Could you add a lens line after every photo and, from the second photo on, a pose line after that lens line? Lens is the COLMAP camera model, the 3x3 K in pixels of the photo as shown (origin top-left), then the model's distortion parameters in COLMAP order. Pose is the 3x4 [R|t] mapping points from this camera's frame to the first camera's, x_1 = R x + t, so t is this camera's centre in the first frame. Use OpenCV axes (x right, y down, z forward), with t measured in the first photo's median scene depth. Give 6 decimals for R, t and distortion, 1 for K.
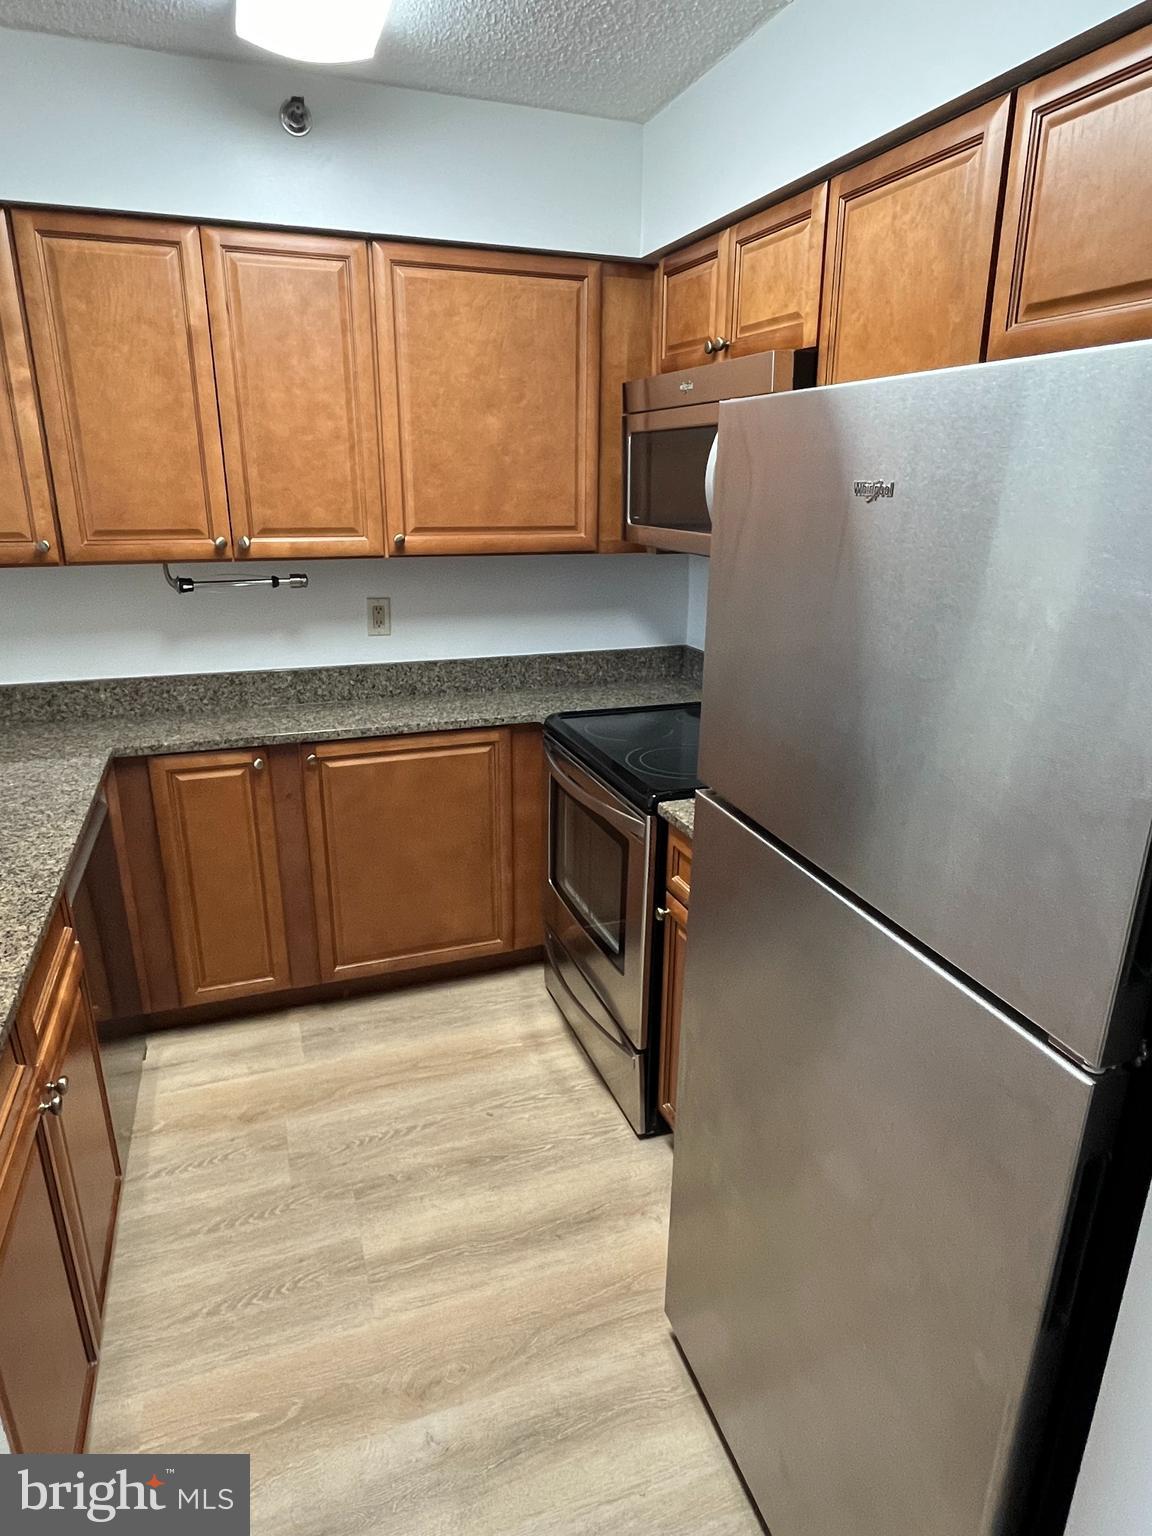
lens RADIAL K [[916.1, 0, 581.6], [0, 916.1, 770.3], [0, 0, 1]] dist [-0.001969, -0.001697]
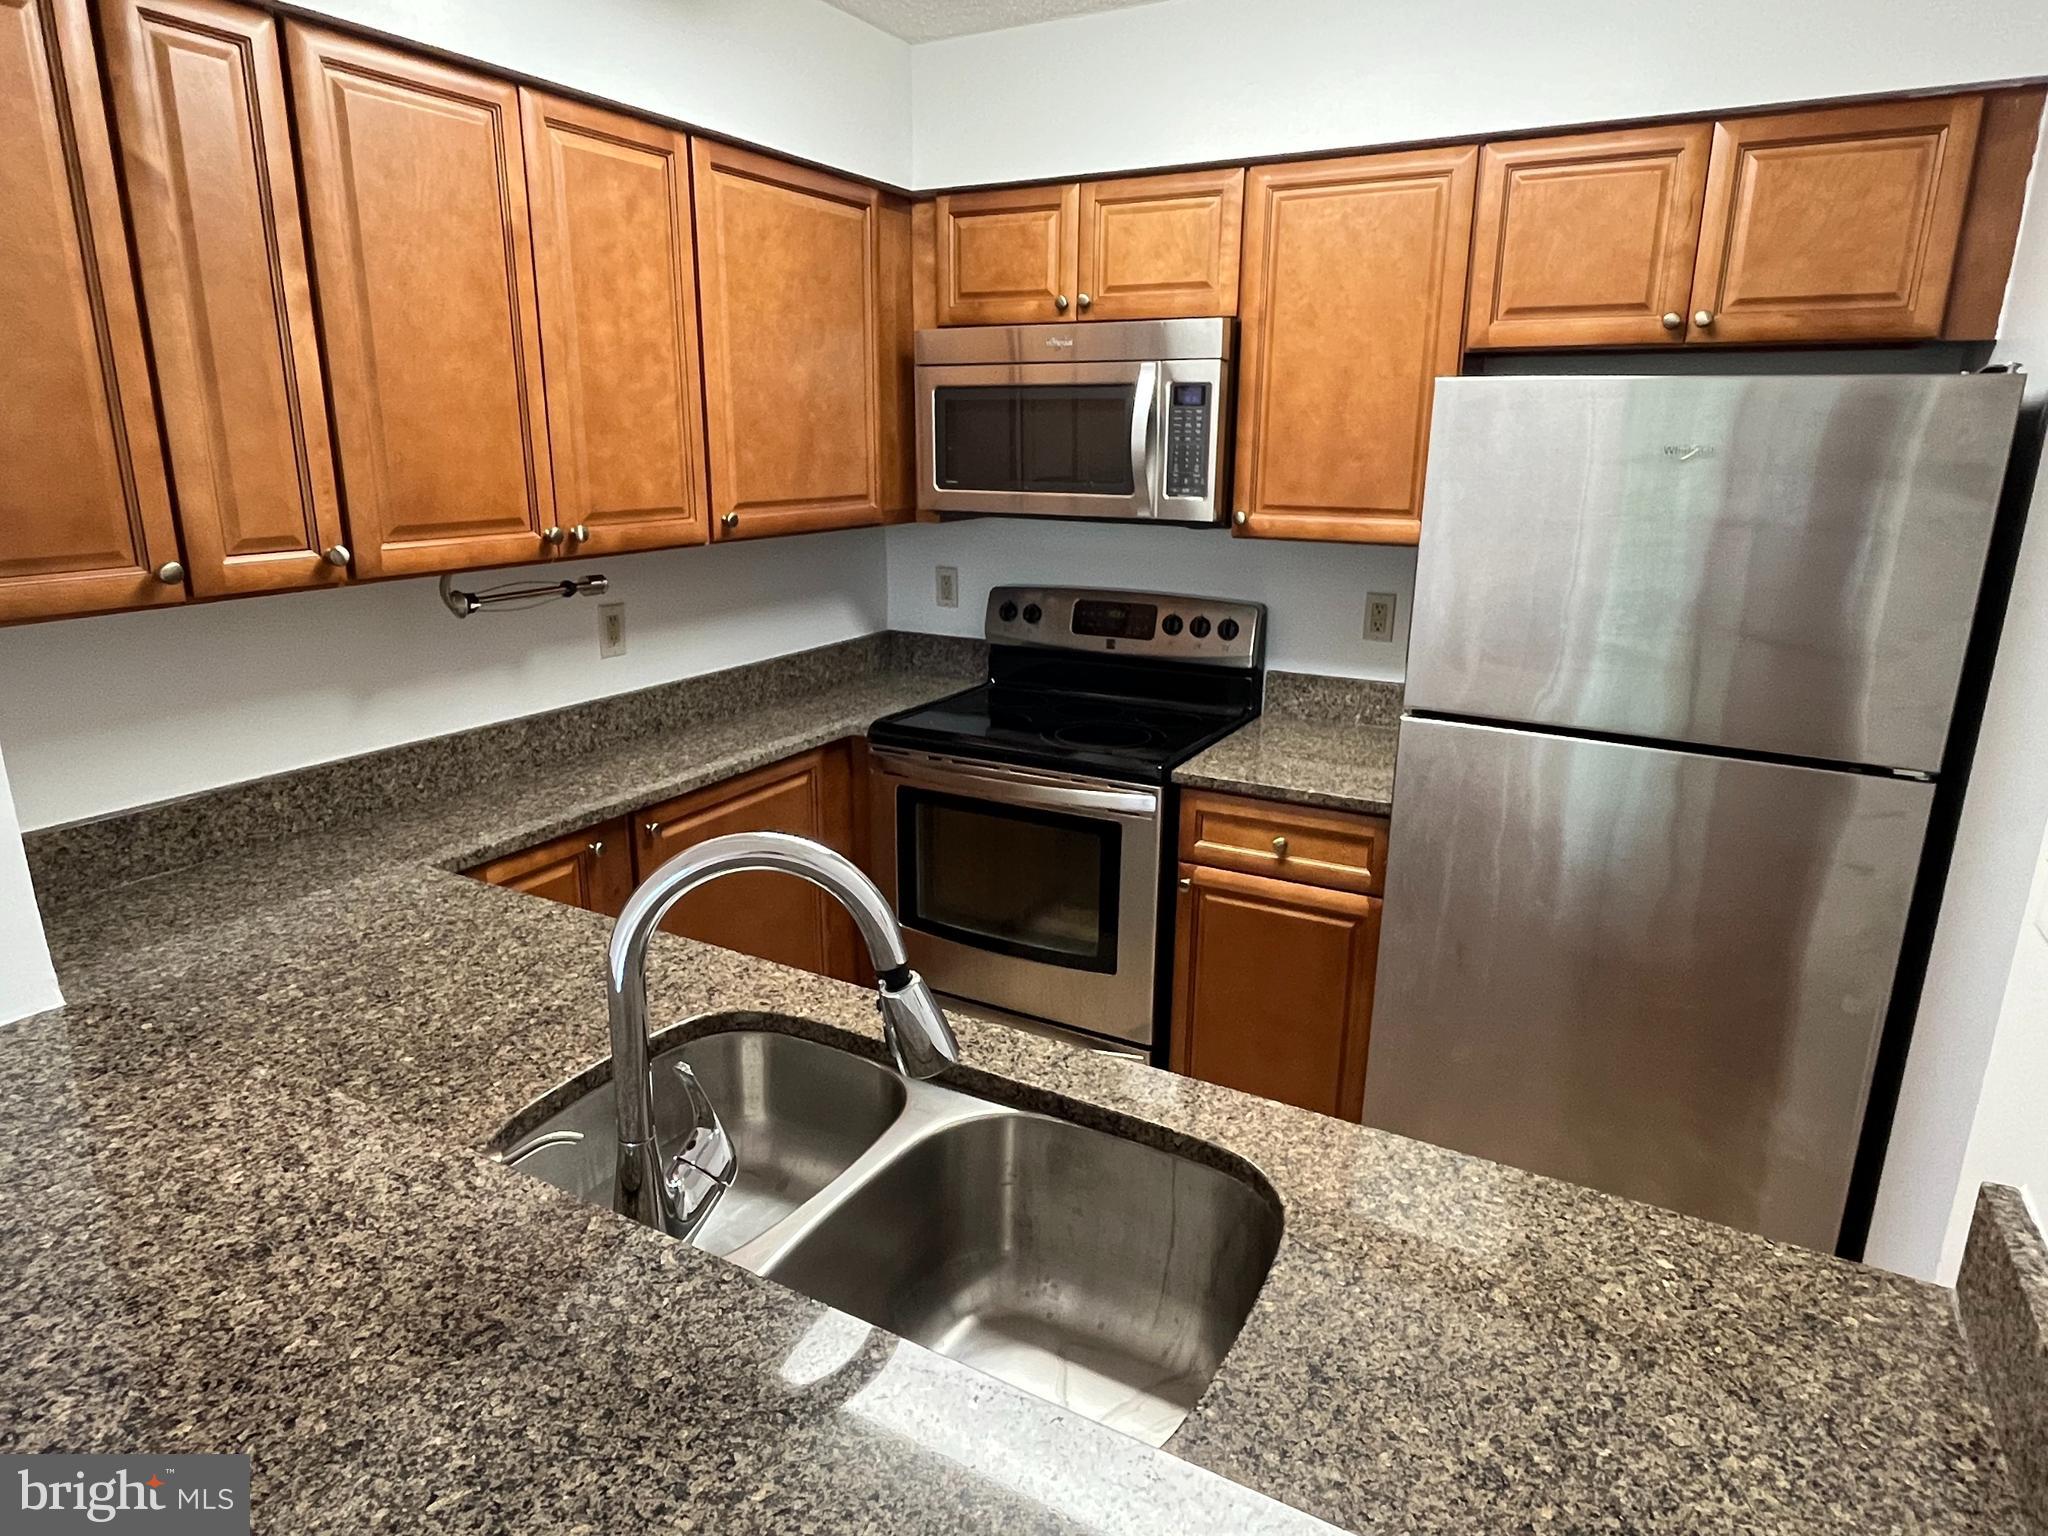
lens RADIAL K [[1221.4, 0, 1015.5], [0, 1221.4, 760.2], [0, 0, 1]] dist [-0.001969, -0.001697]
pose [[0.755949, -0.174675, 0.630896, -0.714170], [0.201139, 0.979101, 0.030075, -0.039323], [-0.622964, 0.104162, 0.775284, 0.086331]]
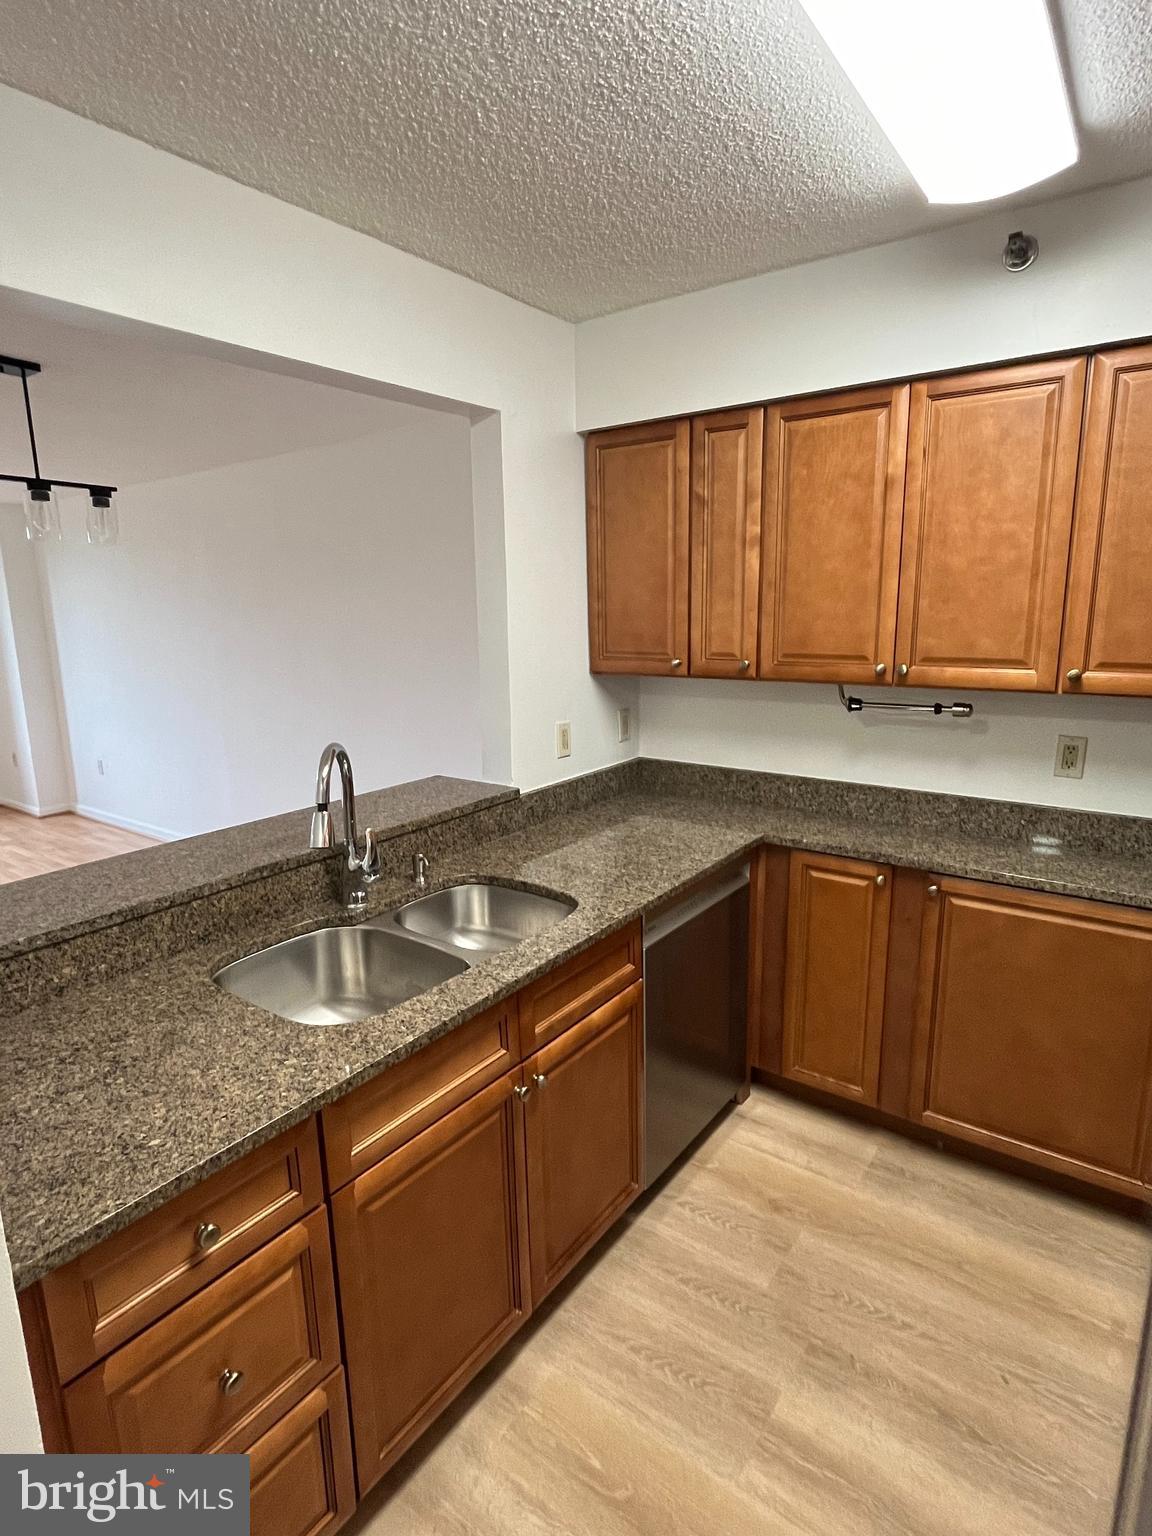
lens RADIAL K [[817.2, 0, 580.7], [0, 817.2, 766.0], [0, 0, 1]] dist [0.002147, -0.000303]
pose [[0.552884, 0.149075, -0.819815, 0.200831], [-0.238530, 0.971008, 0.015703, -0.068256], [0.798388, 0.186868, 0.572414, 0.192550]]
